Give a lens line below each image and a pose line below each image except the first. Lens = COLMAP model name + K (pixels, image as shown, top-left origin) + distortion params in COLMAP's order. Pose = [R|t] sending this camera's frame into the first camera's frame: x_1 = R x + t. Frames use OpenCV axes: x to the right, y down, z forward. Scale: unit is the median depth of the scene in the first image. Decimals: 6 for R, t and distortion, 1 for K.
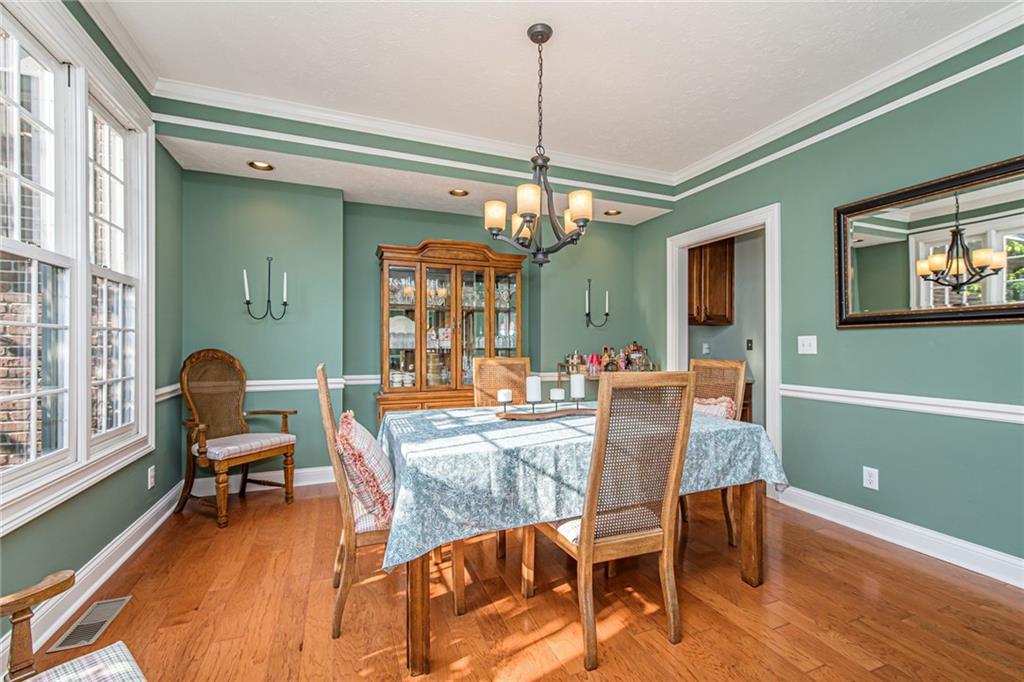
lens RADIAL K [[436.3, 0, 520.6], [0, 436.3, 339.9], [0, 0, 1]] dist [0.006288, -0.001311]
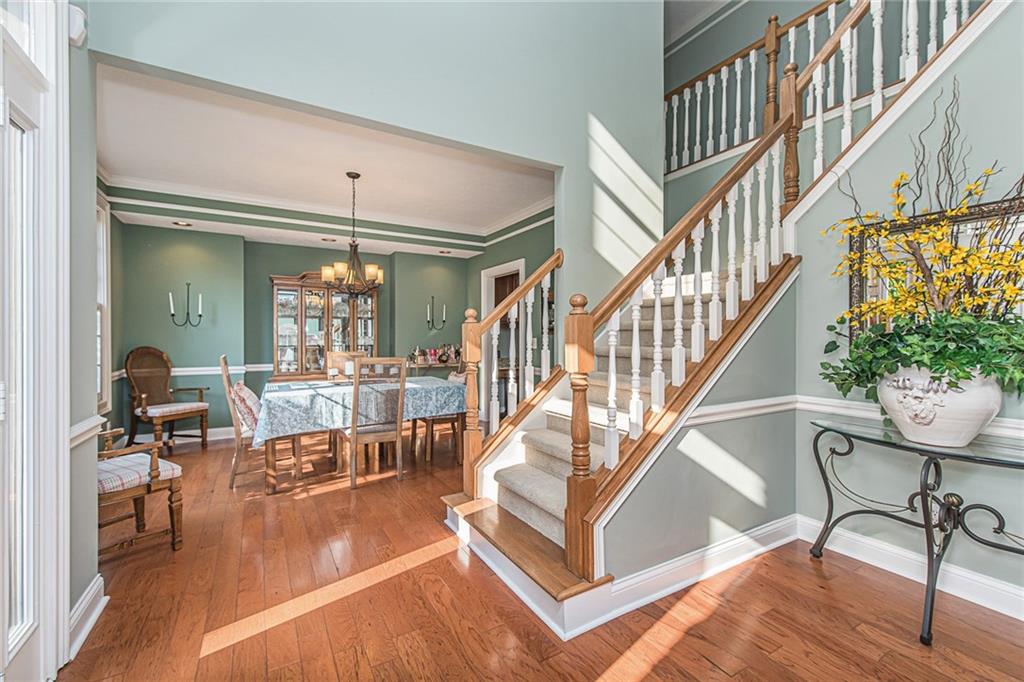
lens RADIAL K [[425.5, 0, 514.2], [0, 425.5, 336.9], [0, 0, 1]] dist [0.001256, -0.000027]
pose [[0.988647, -0.000279, 0.150257, 0.320973], [-0.000910, 0.999969, 0.007841, -0.026028], [-0.150255, -0.007889, 0.988616, -0.636763]]
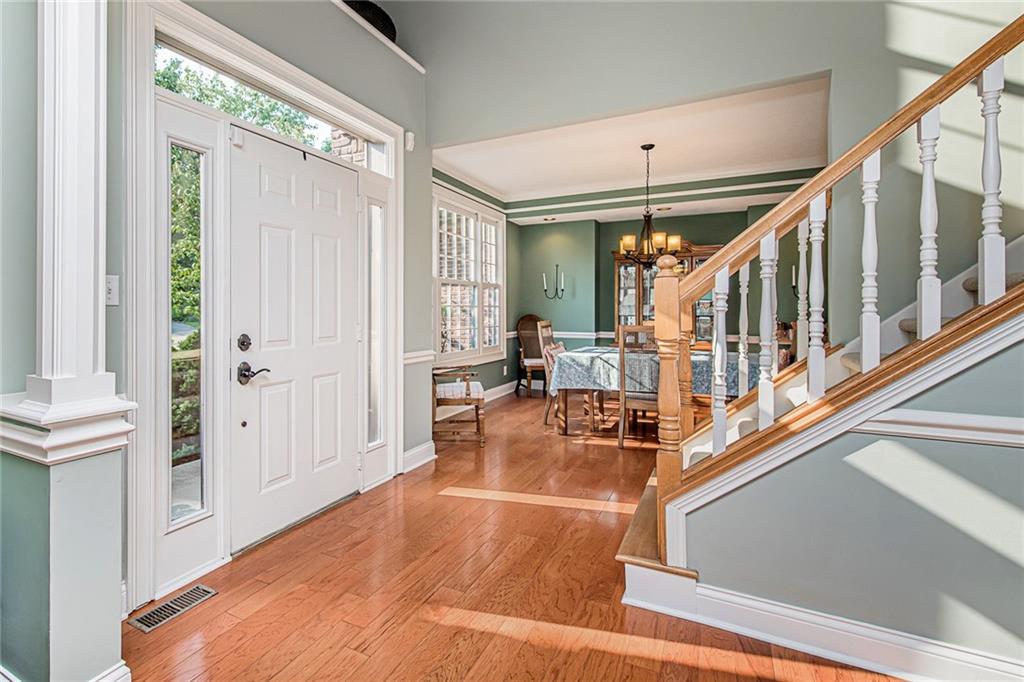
lens RADIAL K [[478.4, 0, 468.0], [0, 478.4, 307.6], [0, 0, 1]] dist [-0.000757, -0.000082]
pose [[0.652605, -0.003502, -0.757690, 0.789820], [0.006197, 0.999981, 0.000716, -0.015125], [0.757673, -0.005162, 0.652614, -0.662262]]
